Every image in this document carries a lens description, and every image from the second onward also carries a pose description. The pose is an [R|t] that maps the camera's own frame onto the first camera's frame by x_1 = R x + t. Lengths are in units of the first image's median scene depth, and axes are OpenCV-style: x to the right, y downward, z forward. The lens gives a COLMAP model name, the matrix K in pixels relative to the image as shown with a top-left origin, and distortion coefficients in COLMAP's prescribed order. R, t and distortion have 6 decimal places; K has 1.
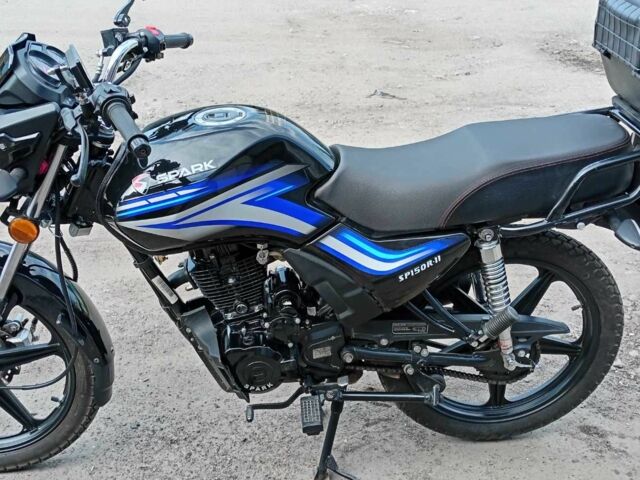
lens RADIAL K [[1265.1, 0, 320.0], [0, 1265.1, 240.0], [0, 0, 1]] dist [0.190946, 0.042597]
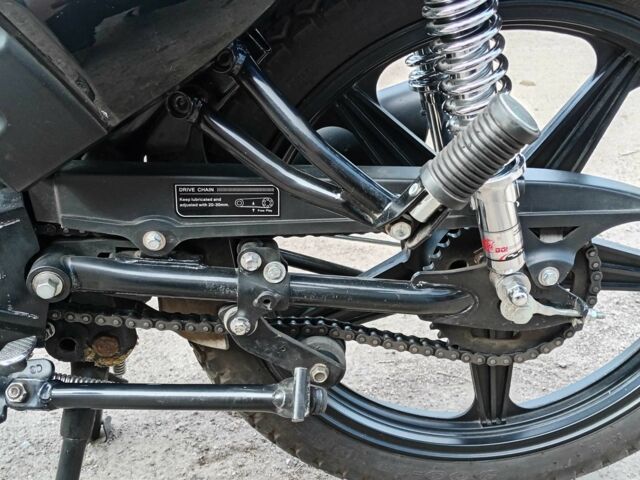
lens RADIAL K [[1265.1, 0, 320.0], [0, 1265.1, 240.0], [0, 0, 1]] dist [0.190946, 0.042597]
pose [[0.999647, -0.004892, -0.026121, 0.105402], [0.004870, 0.999988, -0.000898, 0.080821], [0.026125, 0.000771, 0.999658, 0.653510]]
